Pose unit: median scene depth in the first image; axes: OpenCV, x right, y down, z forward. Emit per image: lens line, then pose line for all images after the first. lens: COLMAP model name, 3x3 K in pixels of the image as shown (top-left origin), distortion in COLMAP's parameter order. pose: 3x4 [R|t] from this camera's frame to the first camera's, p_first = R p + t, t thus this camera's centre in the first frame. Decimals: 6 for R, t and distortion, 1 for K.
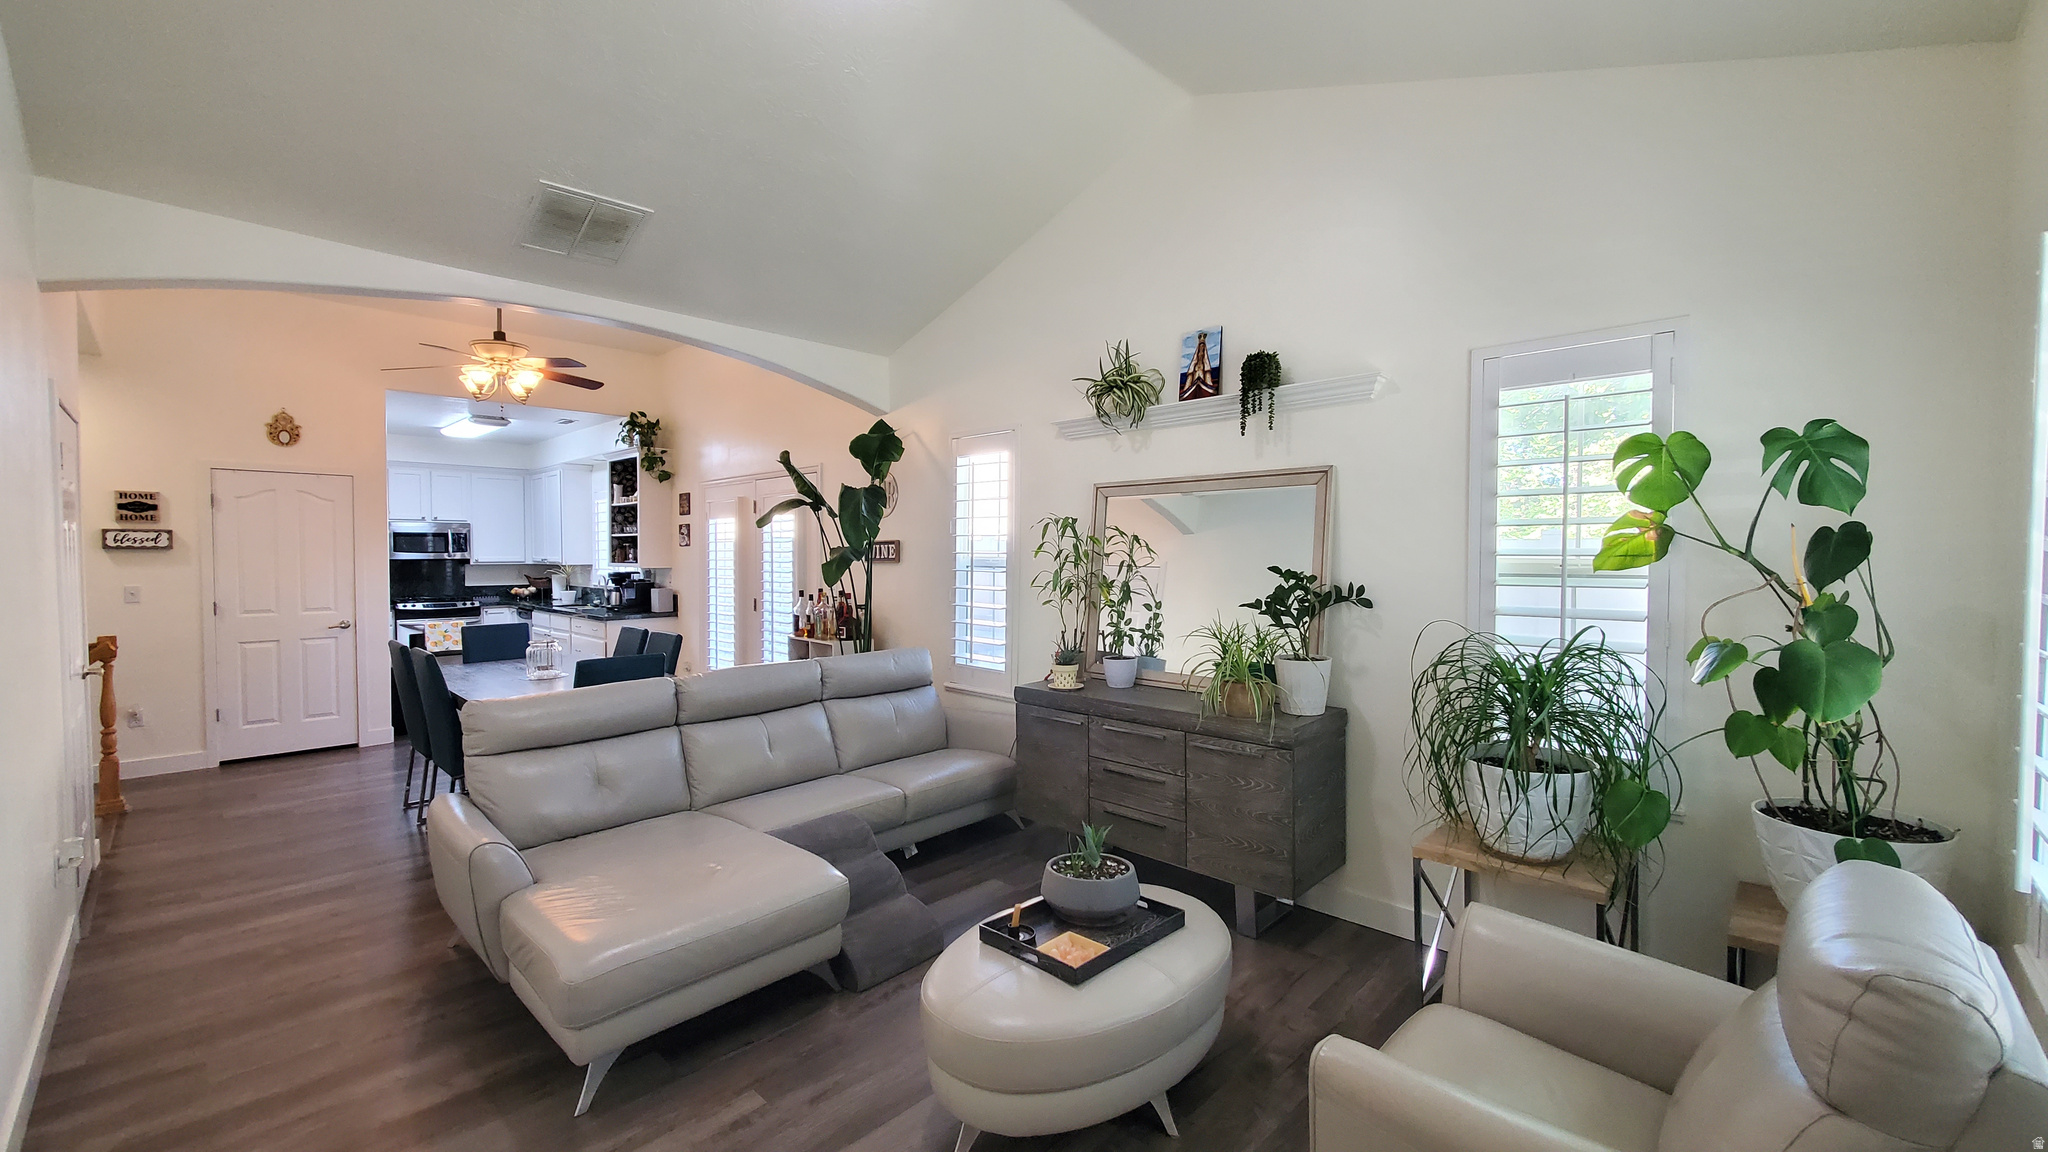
lens RADIAL K [[811.0, 0, 1012.6], [0, 811.0, 573.4], [0, 0, 1]] dist [-0.000756, -0.000182]
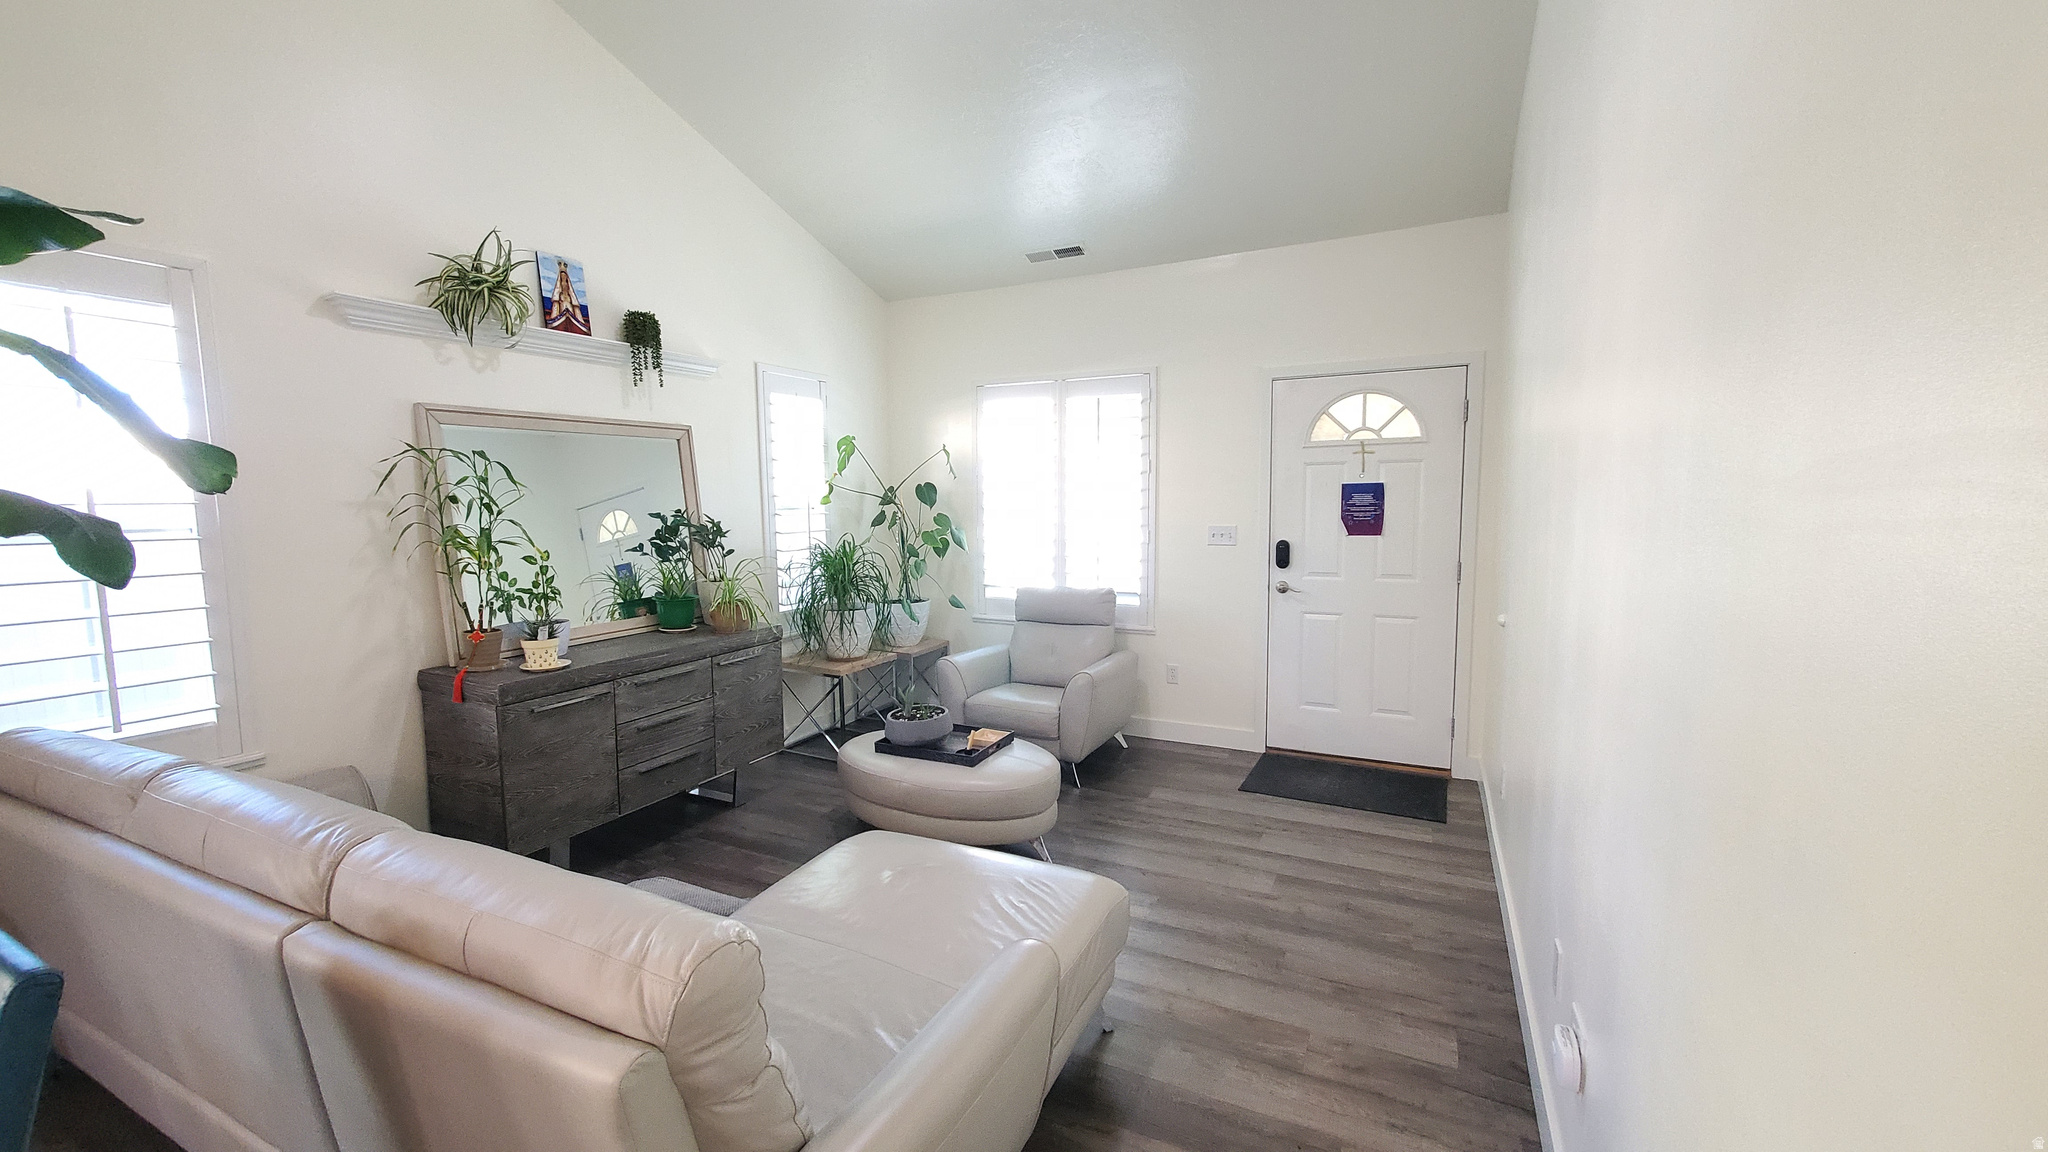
lens RADIAL K [[799.0, 0, 1015.3], [0, 799.0, 575.5], [0, 0, 1]] dist [0.000213, -0.003726]
pose [[-0.298187, -0.092295, 0.950035, -0.492088], [0.036814, 0.993462, 0.108068, -0.010293], [-0.953797, 0.067199, -0.292839, 0.474997]]
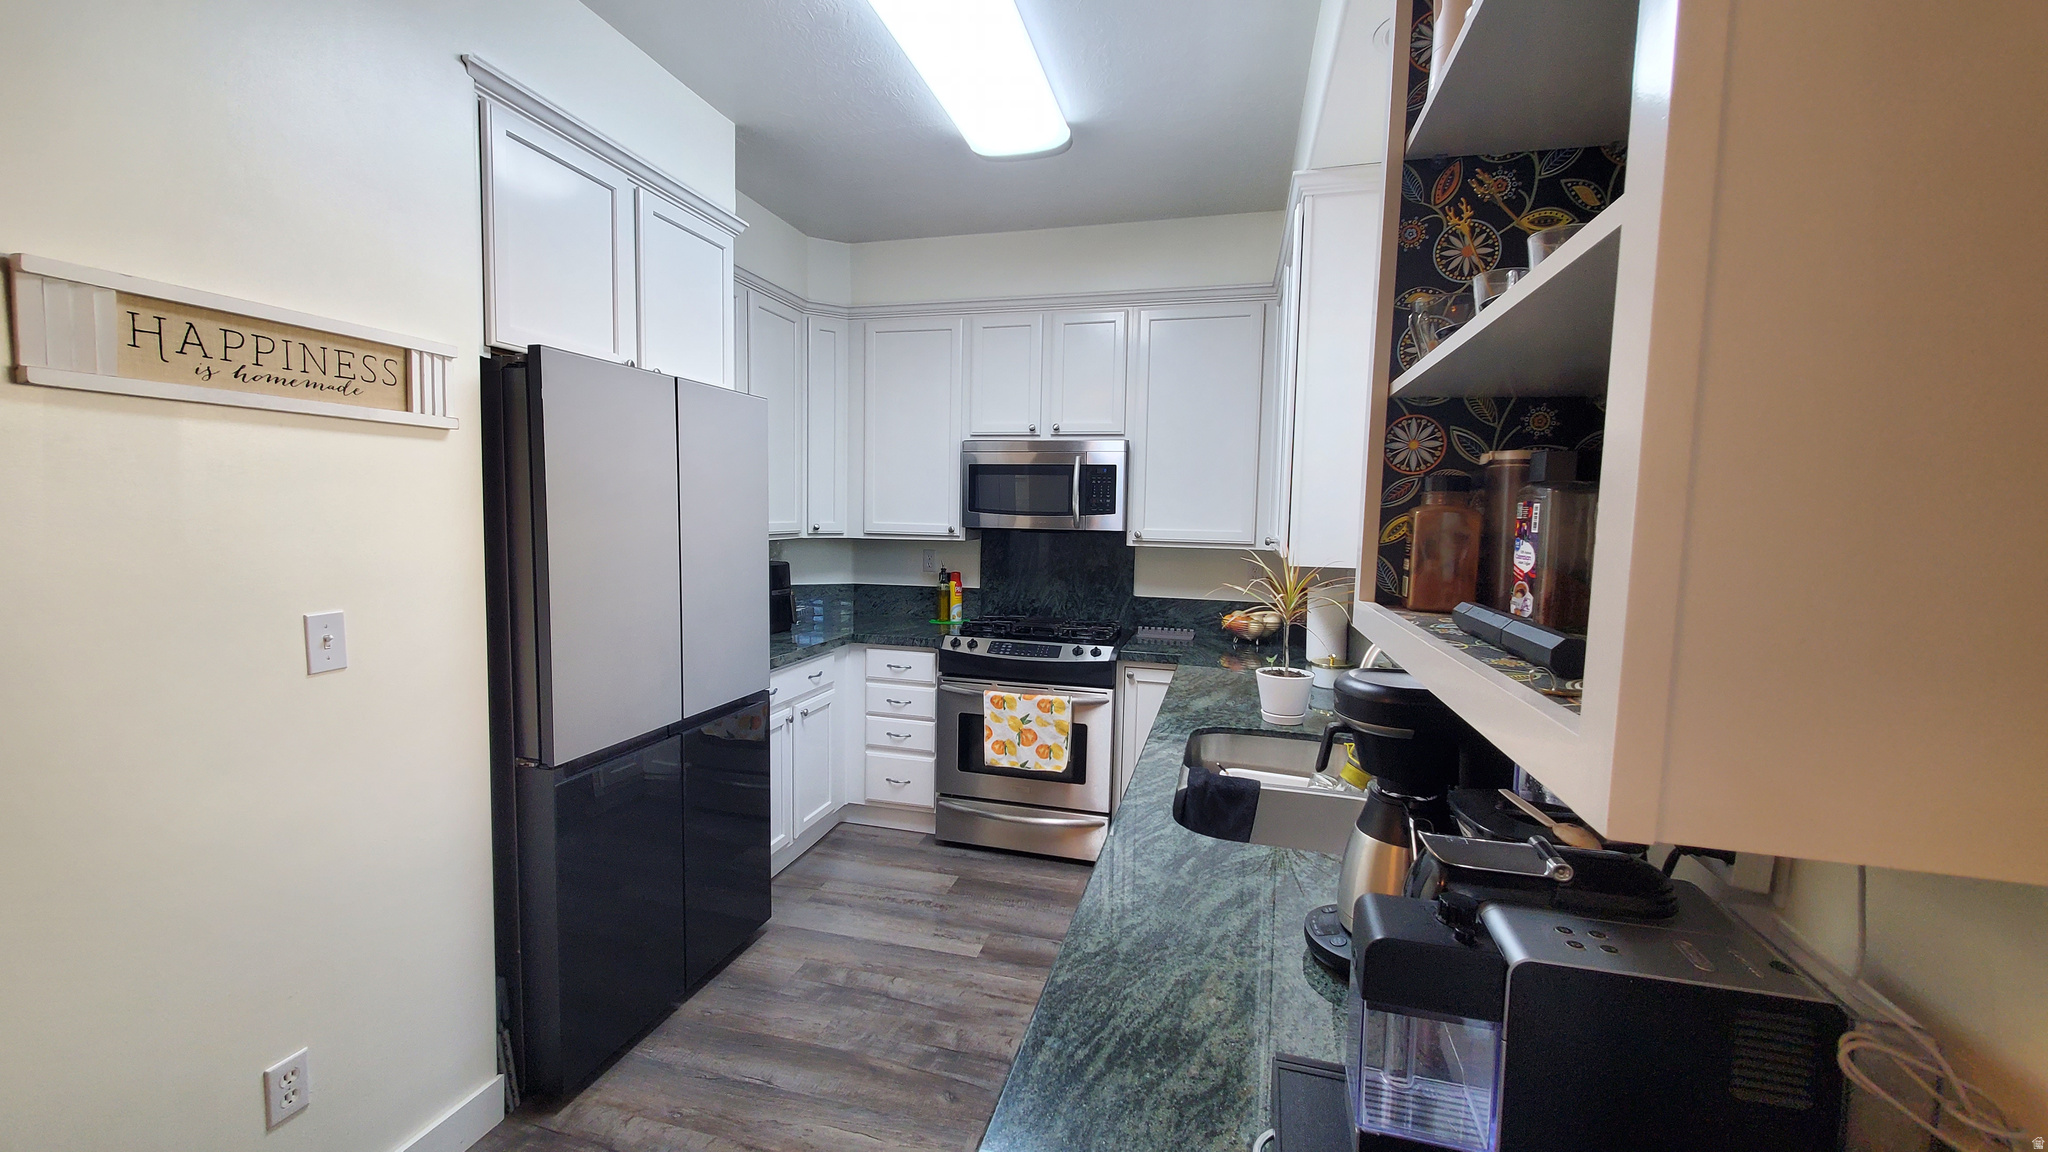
lens RADIAL K [[809.1, 0, 1016.0], [0, 809.1, 582.1], [0, 0, 1]] dist [-0.001217, -0.000115]
pose [[0.486292, 0.084971, -0.869655, -0.528097], [-0.044737, 0.996376, 0.072336, -0.029577], [0.872650, 0.003729, 0.488331, 1.143676]]
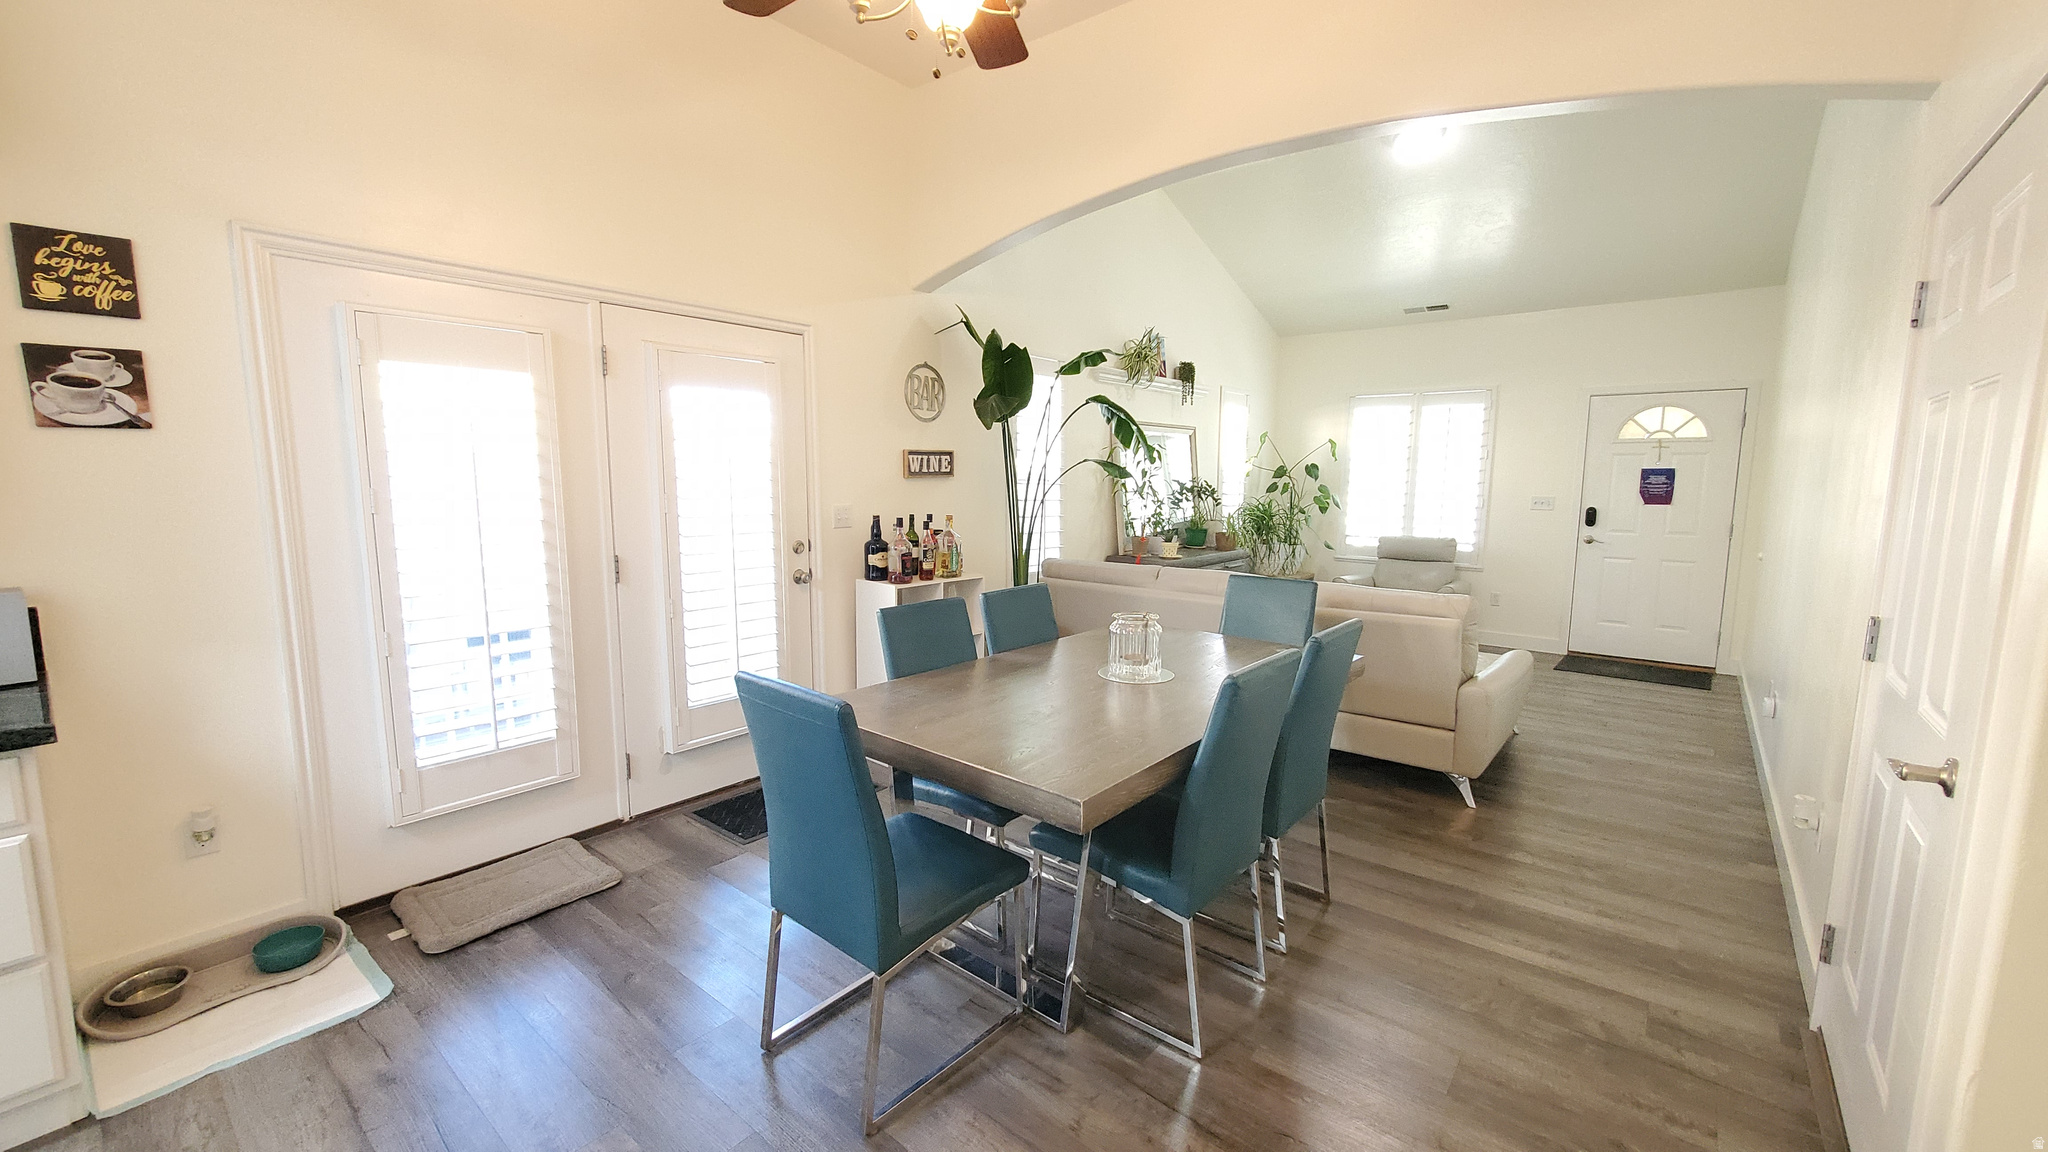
lens RADIAL K [[812.1, 0, 1016.8], [0, 812.1, 573.7], [0, 0, 1]] dist [-0.001279, -0.000452]
pose [[-0.080839, -0.121166, 0.989335, -0.863787], [0.019986, 0.992187, 0.123148, -0.014207], [-0.996527, 0.029728, -0.077786, 0.853738]]
